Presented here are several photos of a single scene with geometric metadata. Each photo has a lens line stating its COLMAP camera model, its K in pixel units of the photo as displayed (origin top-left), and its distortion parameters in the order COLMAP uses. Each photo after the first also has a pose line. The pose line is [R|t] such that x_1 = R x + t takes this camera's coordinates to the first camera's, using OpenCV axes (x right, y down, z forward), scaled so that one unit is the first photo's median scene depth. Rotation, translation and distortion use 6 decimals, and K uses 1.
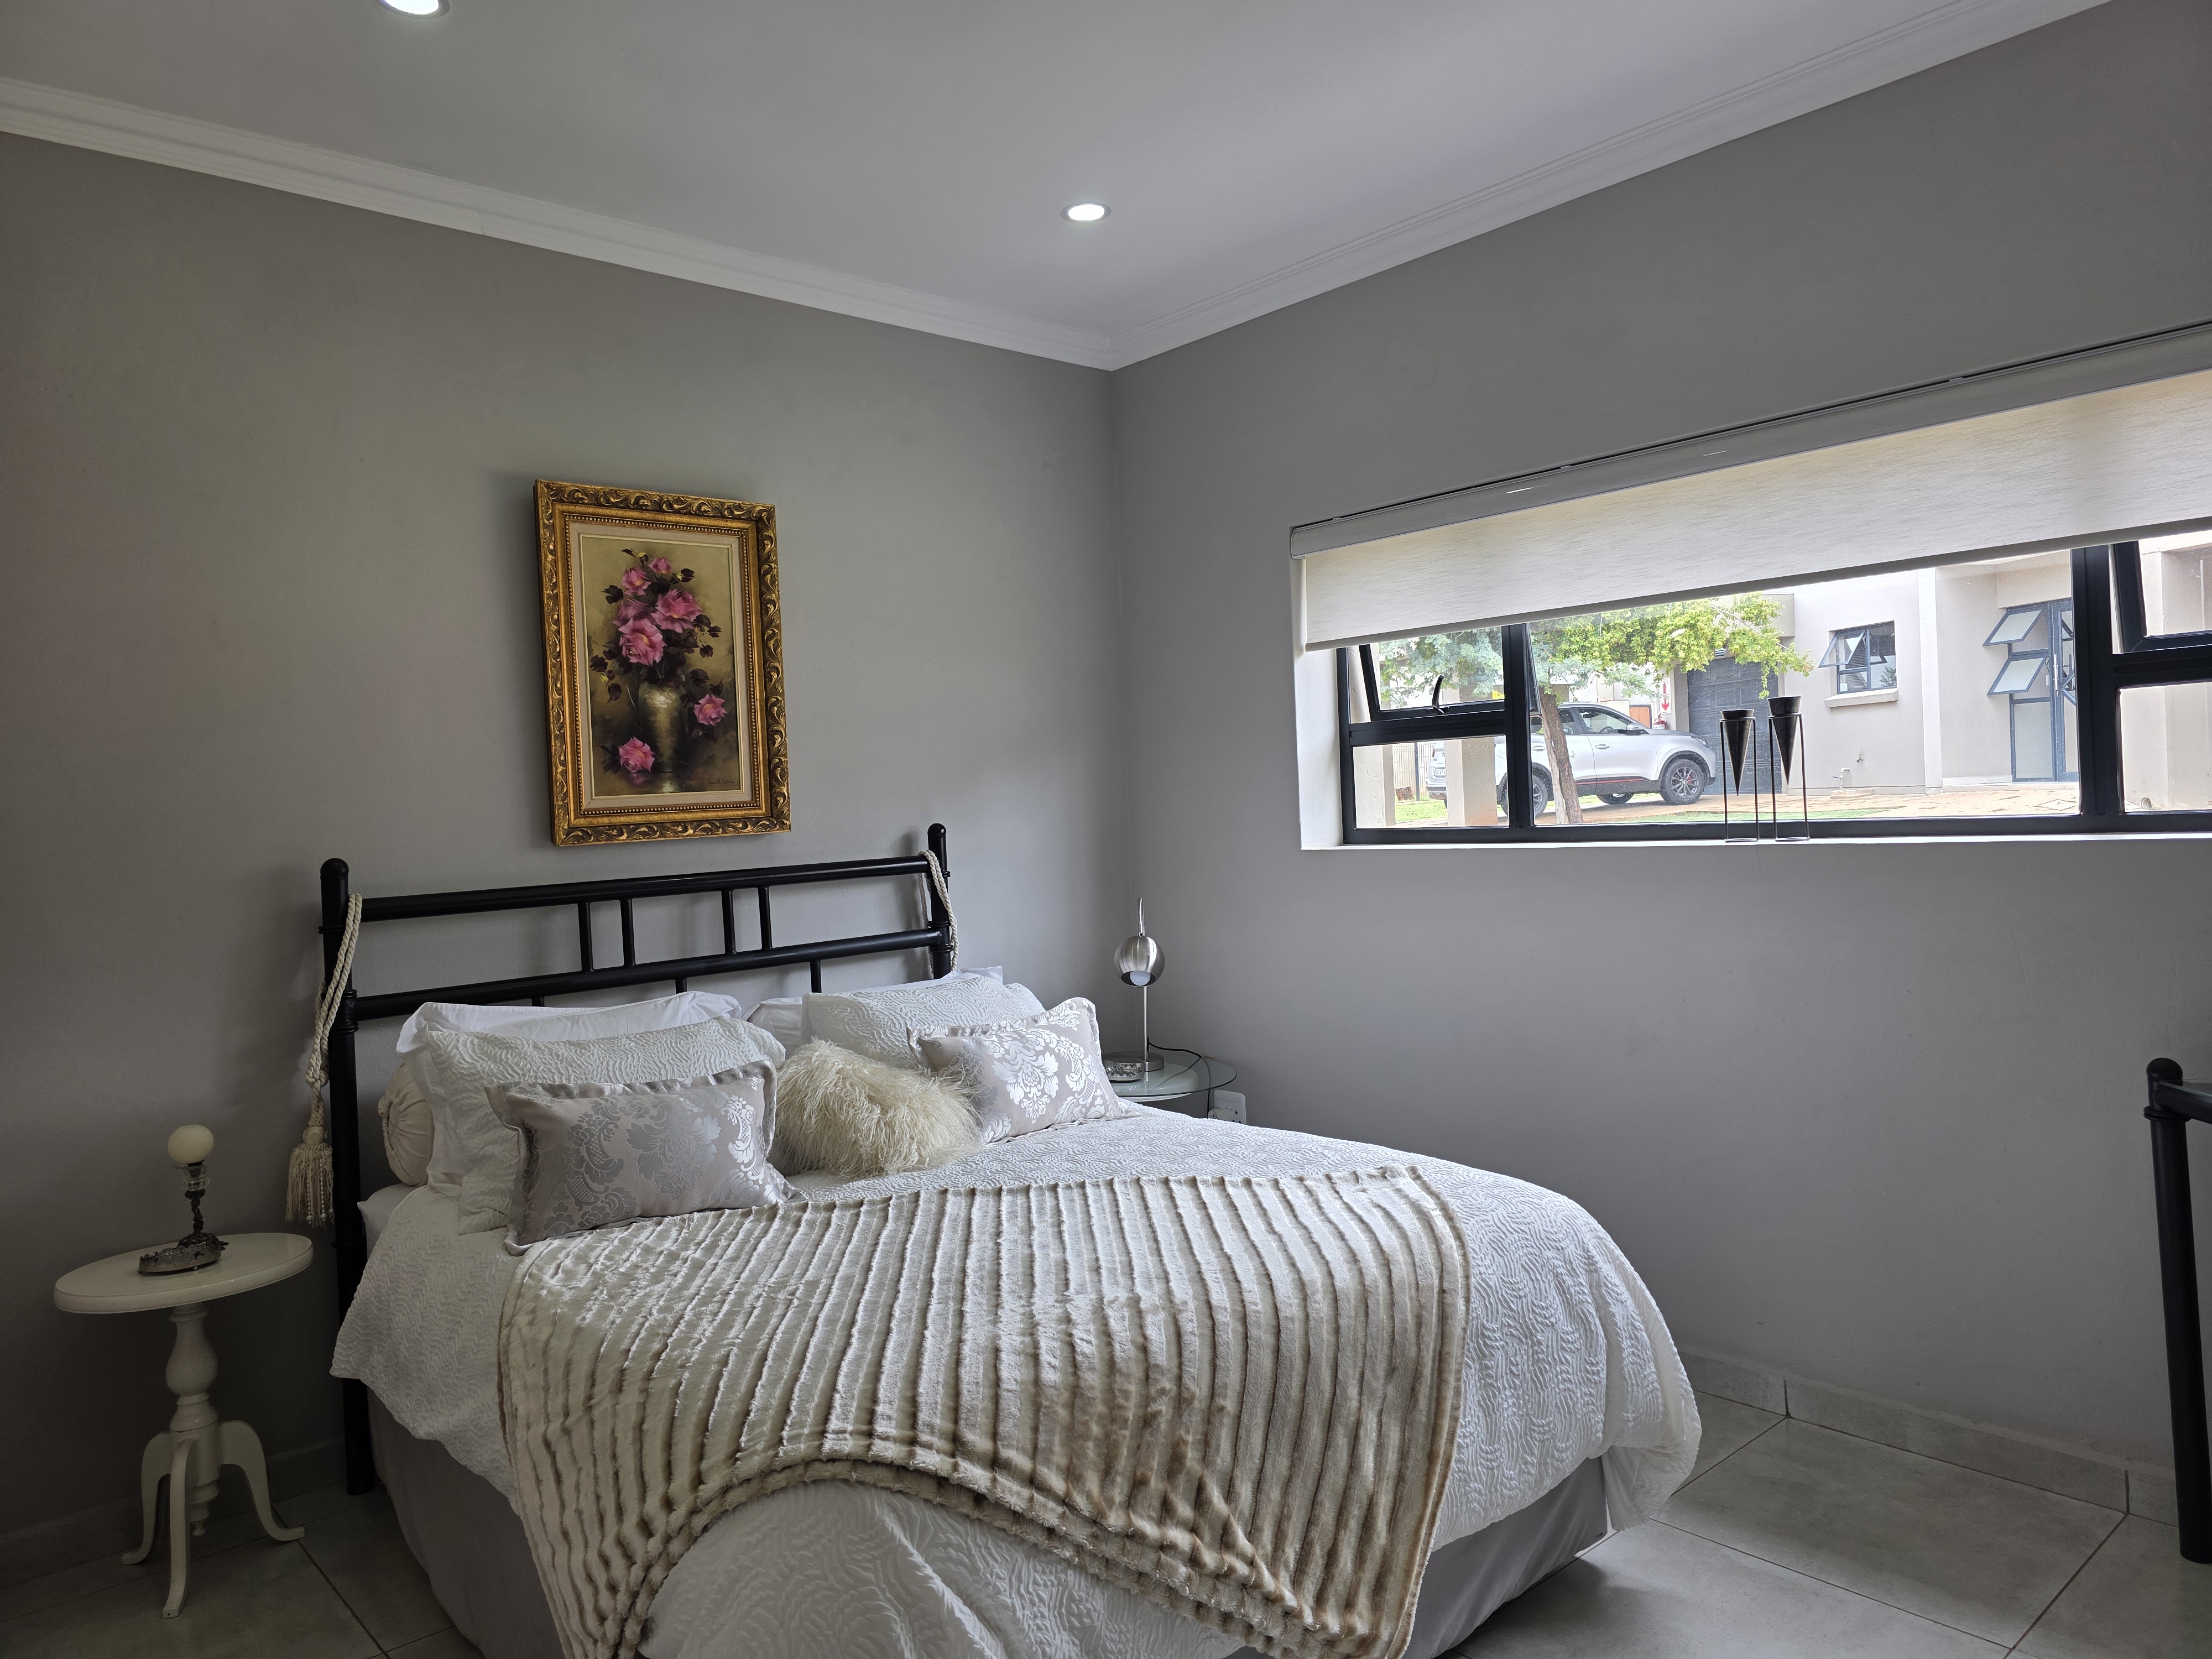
lens RADIAL K [[1482.5, 0, 1109.0], [0, 1482.5, 814.0], [0, 0, 1]] dist [0.066602, -0.061352]
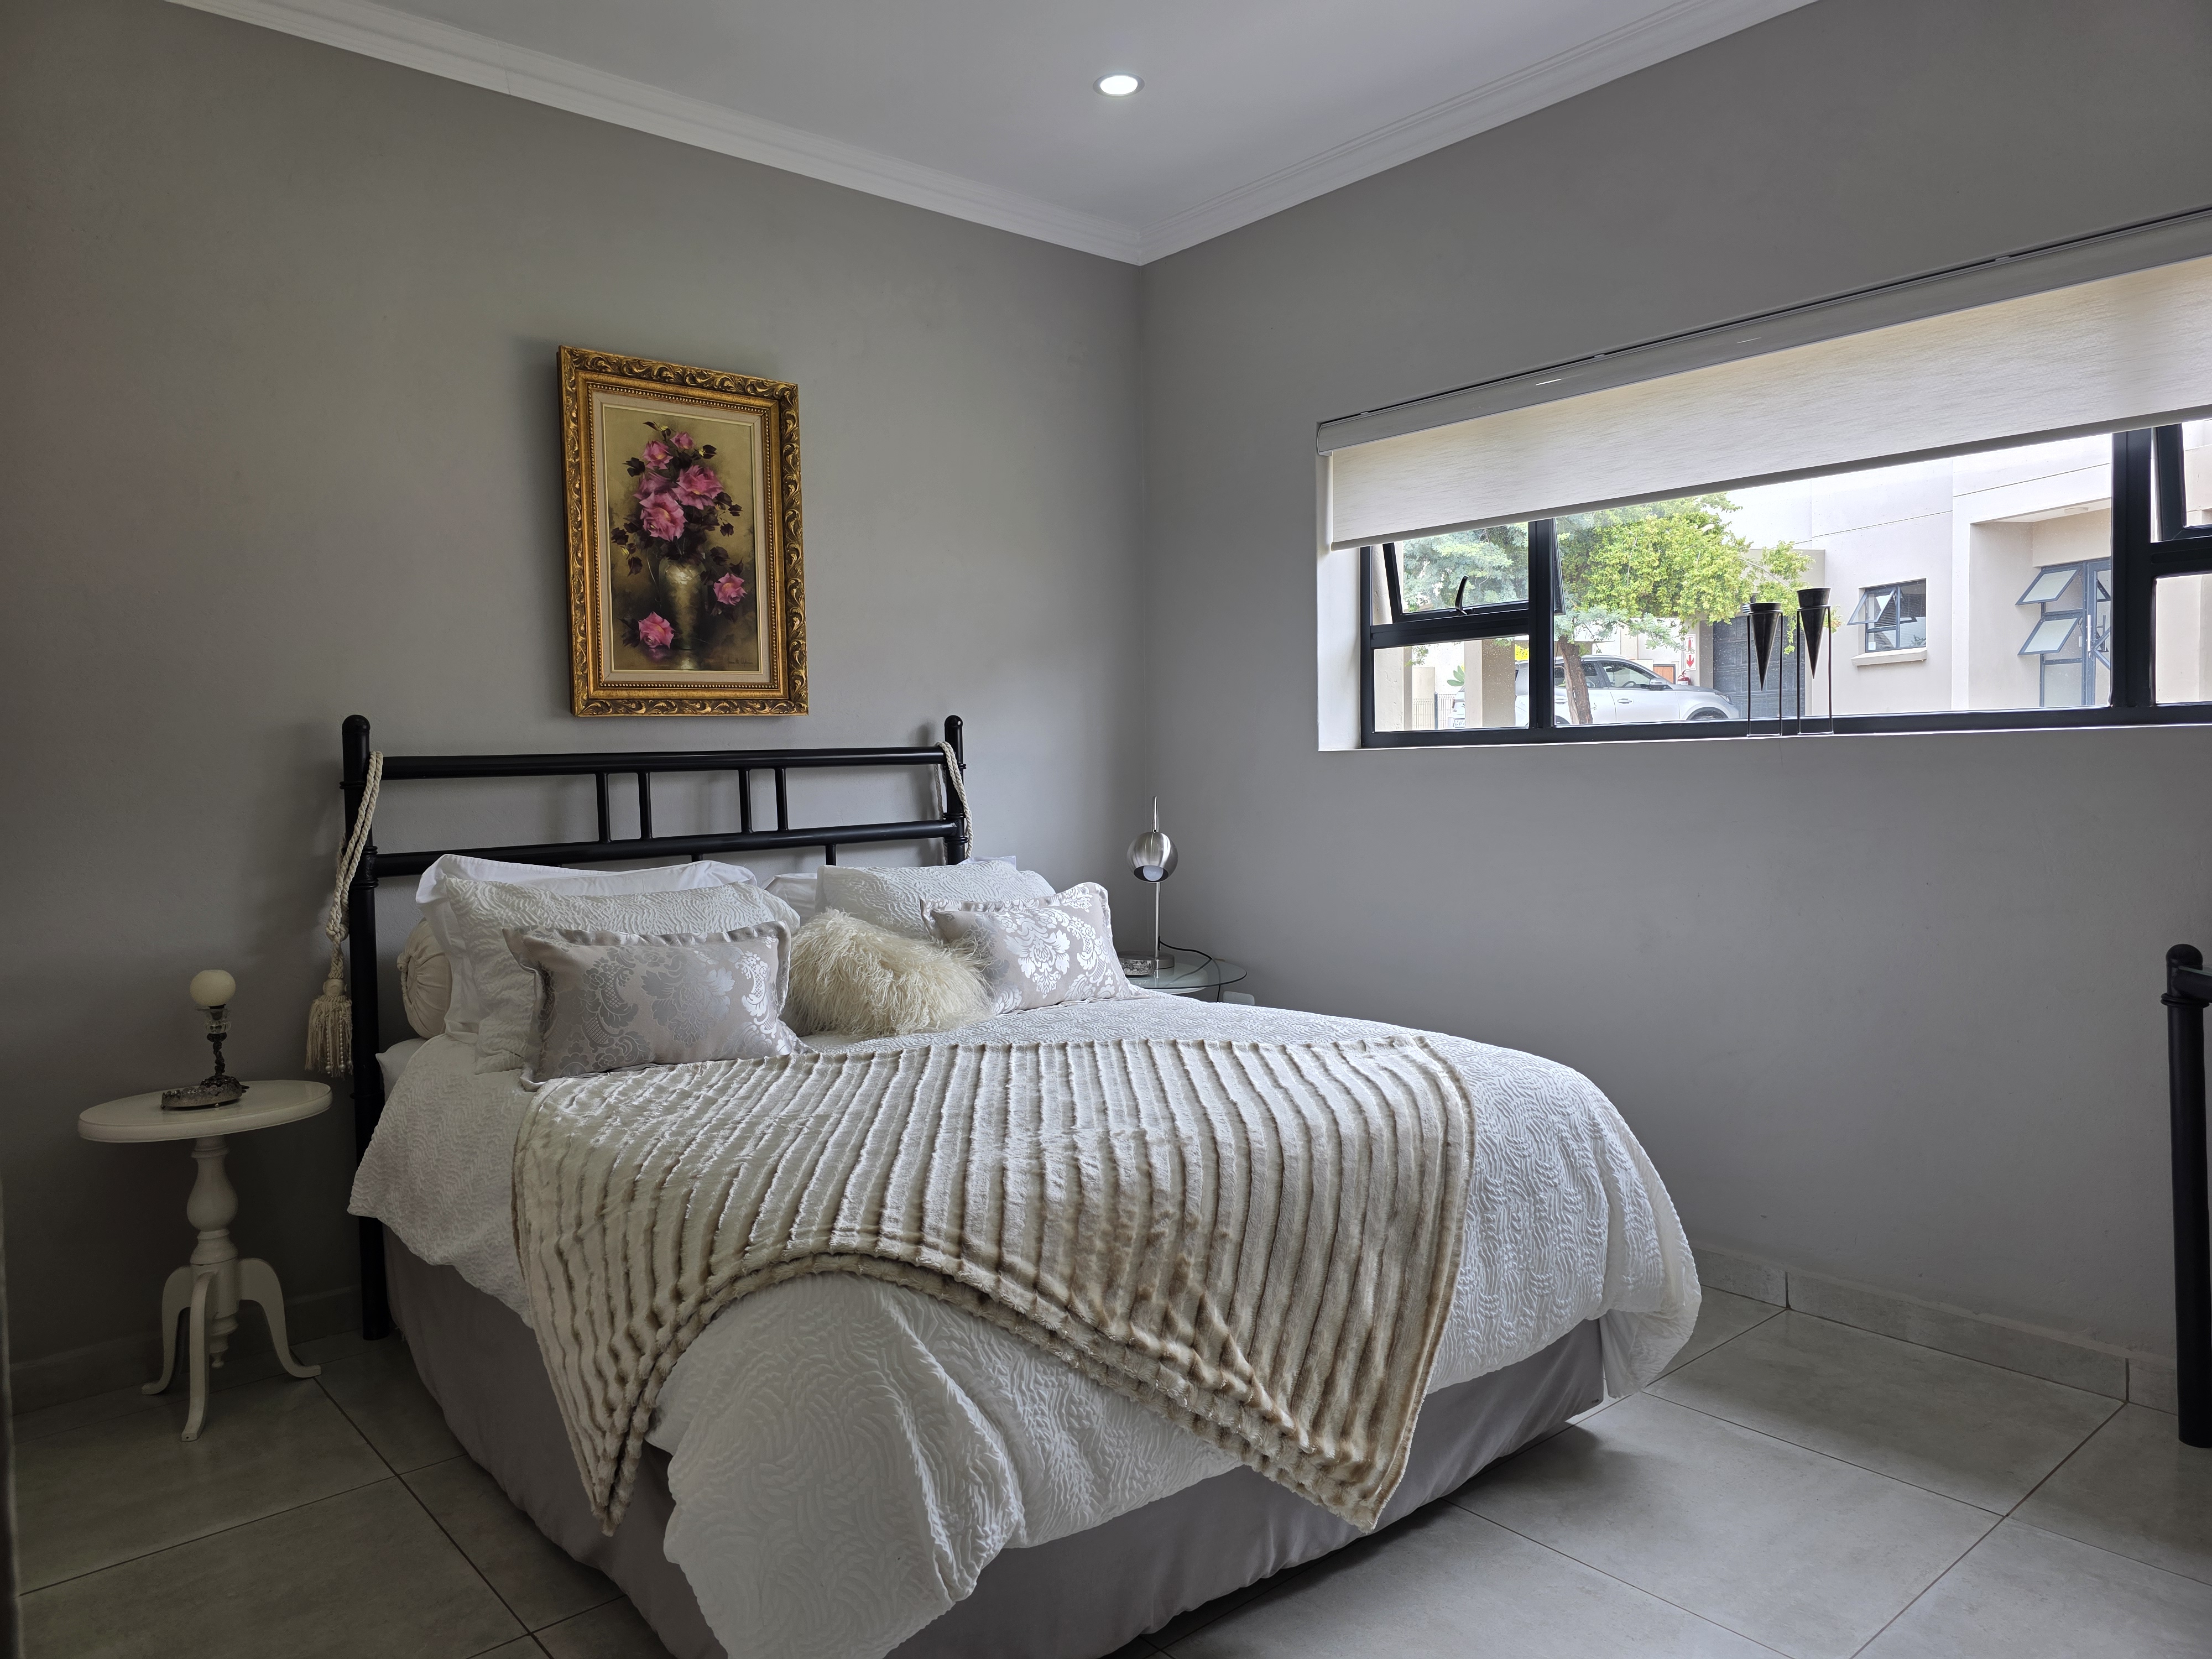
lens RADIAL K [[1482.5, 0, 1102.8], [0, 1482.5, 814.1], [0, 0, 1]] dist [0.066602, -0.061352]
pose [[0.999577, 0.025302, -0.014328, 0.000402], [-0.024863, 0.999240, 0.030012, 0.057161], [0.015076, -0.029643, 0.999447, 0.000551]]
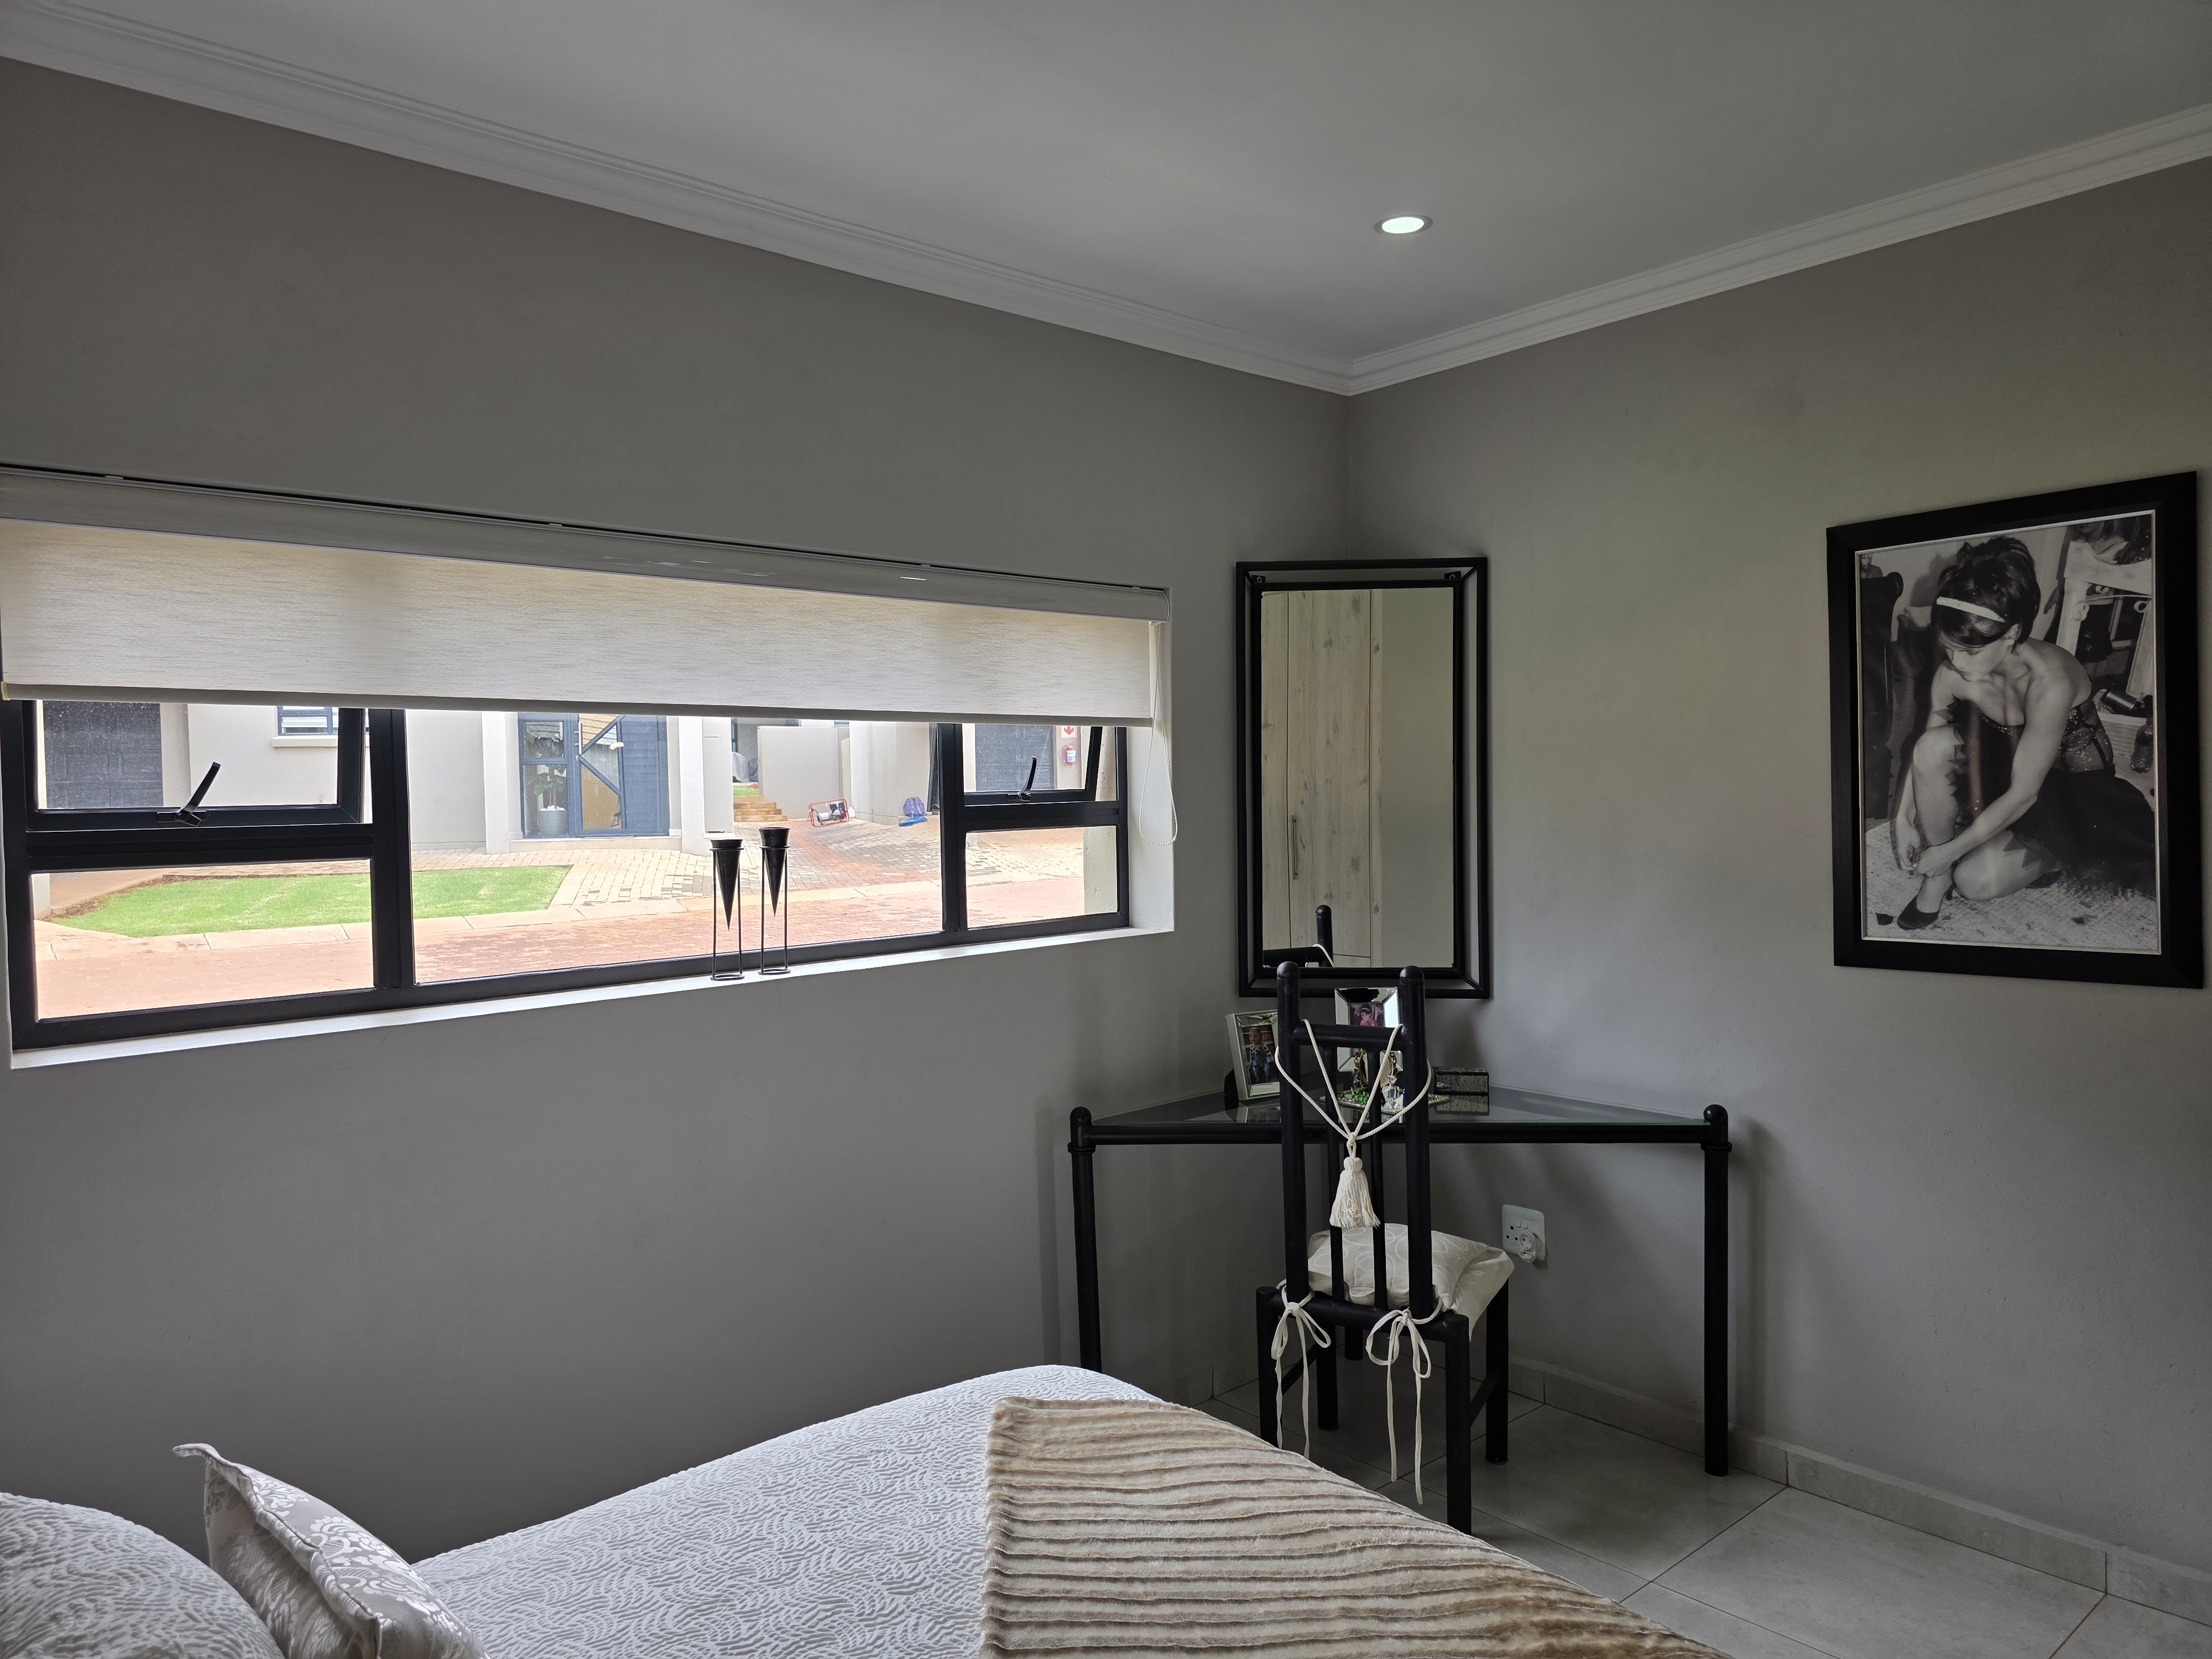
lens RADIAL K [[1482.5, 0, 1049.2], [0, 1482.5, 815.6], [0, 0, 1]] dist [0.066602, -0.061352]
pose [[0.016251, 0.031365, 0.999376, -0.592387], [0.028819, 0.999078, -0.031824, -0.054220], [-0.999453, 0.029318, 0.015332, 0.890869]]
